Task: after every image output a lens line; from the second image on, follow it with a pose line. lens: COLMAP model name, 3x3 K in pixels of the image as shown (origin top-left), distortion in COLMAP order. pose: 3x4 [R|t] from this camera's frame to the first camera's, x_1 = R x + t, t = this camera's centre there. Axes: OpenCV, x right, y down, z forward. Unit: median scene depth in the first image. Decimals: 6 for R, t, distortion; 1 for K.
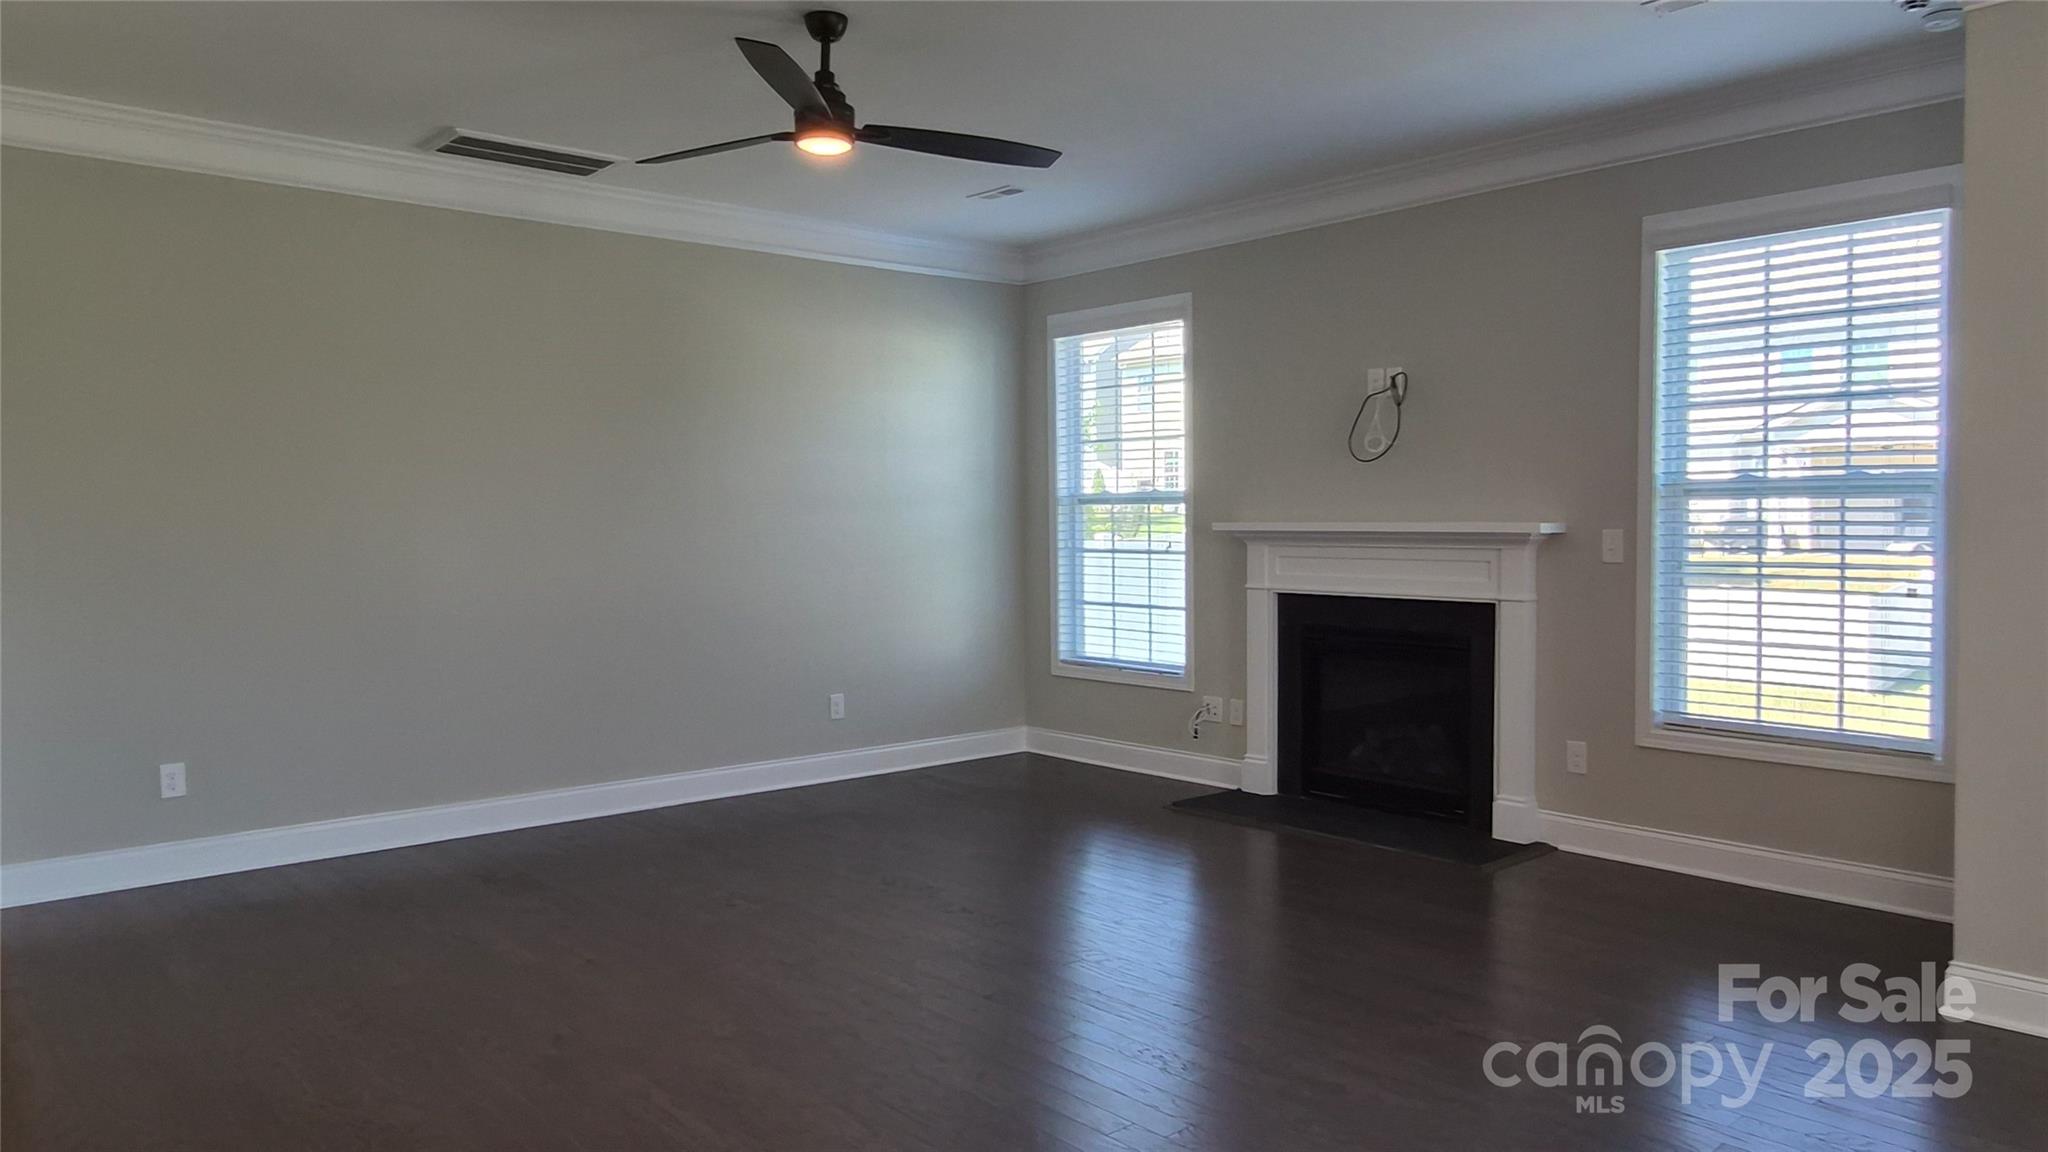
lens RADIAL K [[1405.0, 0, 1029.2], [0, 1405.0, 558.1], [0, 0, 1]] dist [0.003434, -0.004031]
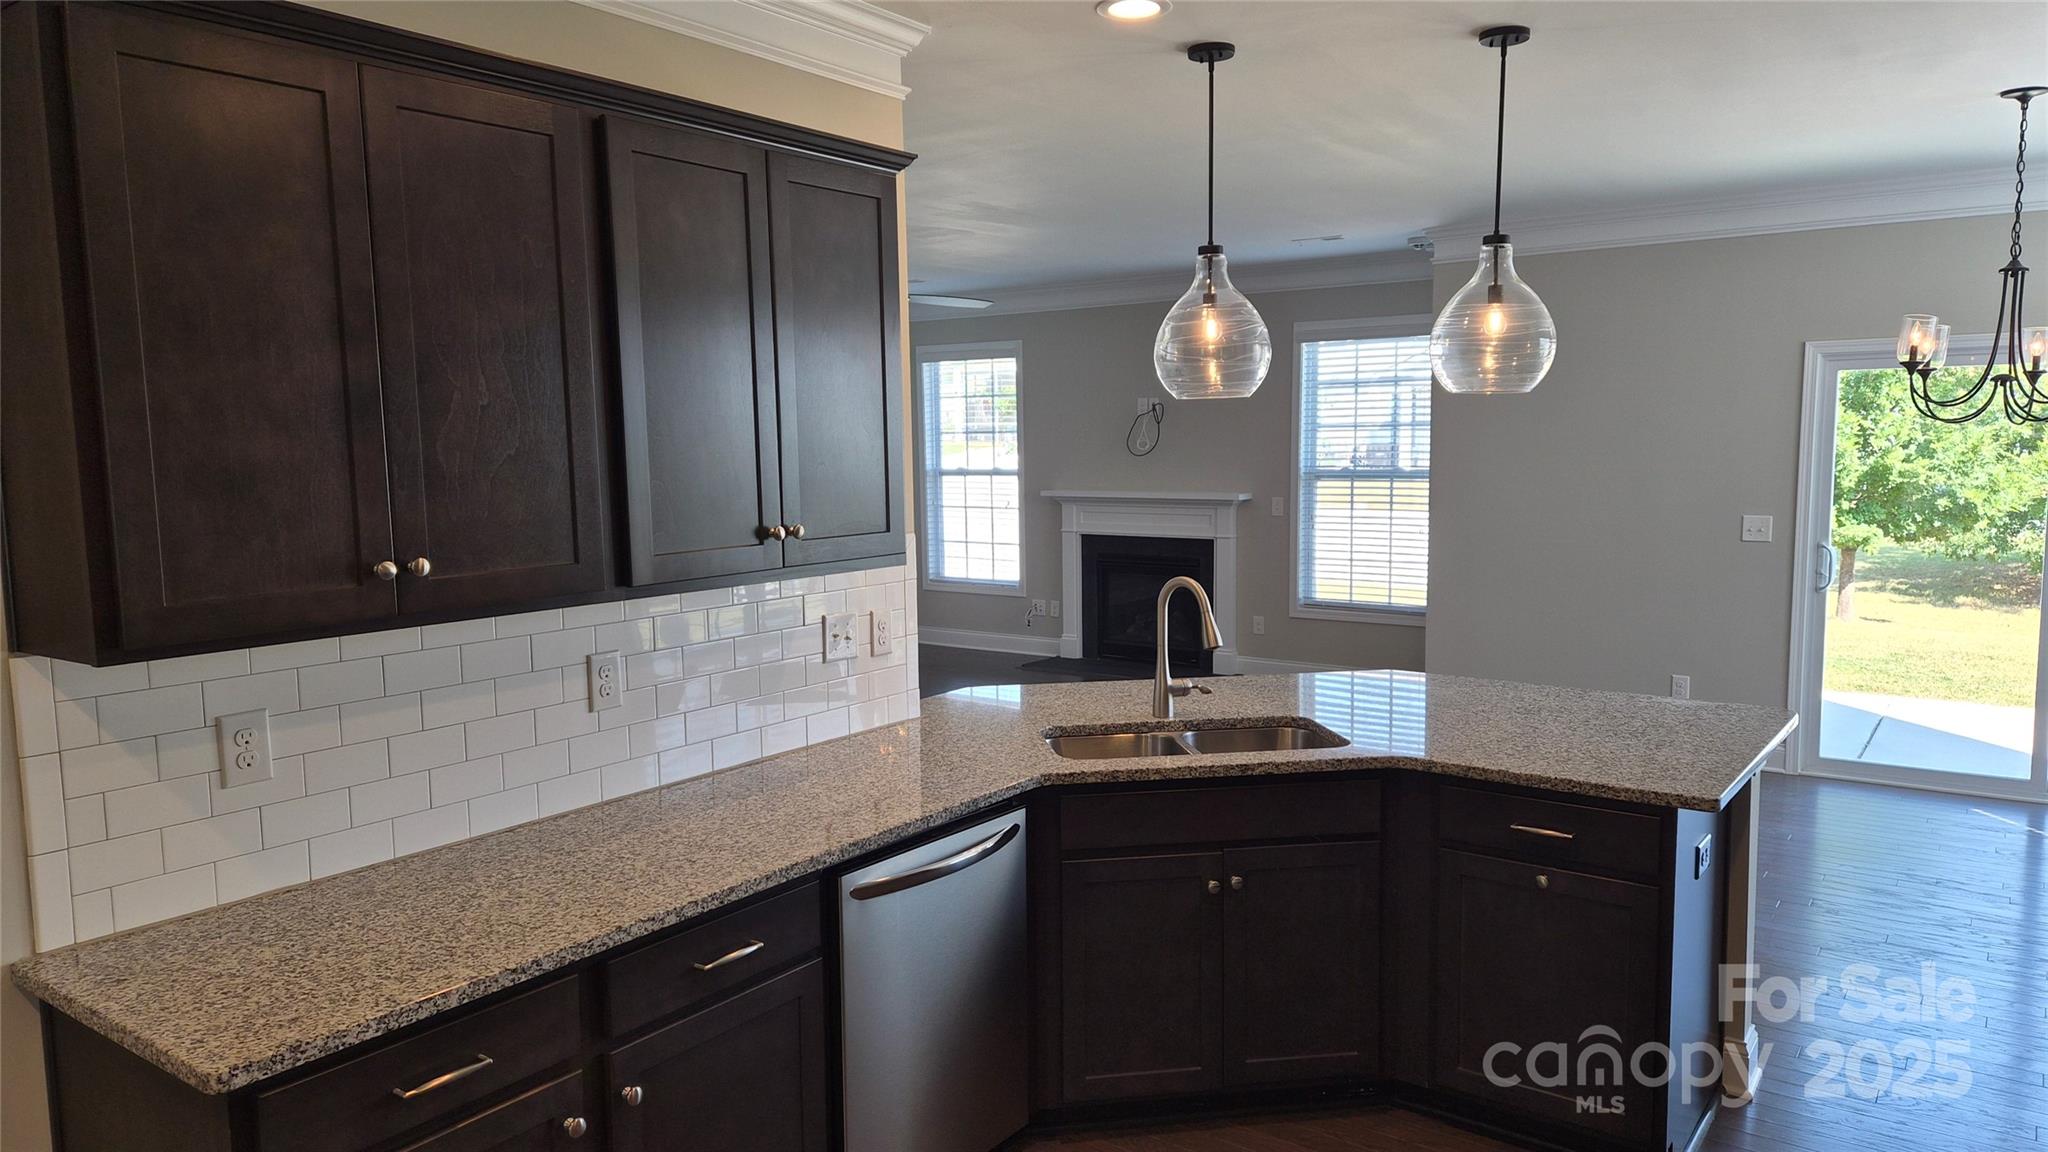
lens RADIAL K [[1366.8, 0, 1027.4], [0, 1366.8, 569.8], [0, 0, 1]] dist [0.030268, -0.019139]
pose [[0.974919, -0.026051, 0.221030, -0.249625], [0.011710, 0.997754, 0.065947, -0.041621], [-0.222251, -0.061705, 0.973035, -0.555896]]
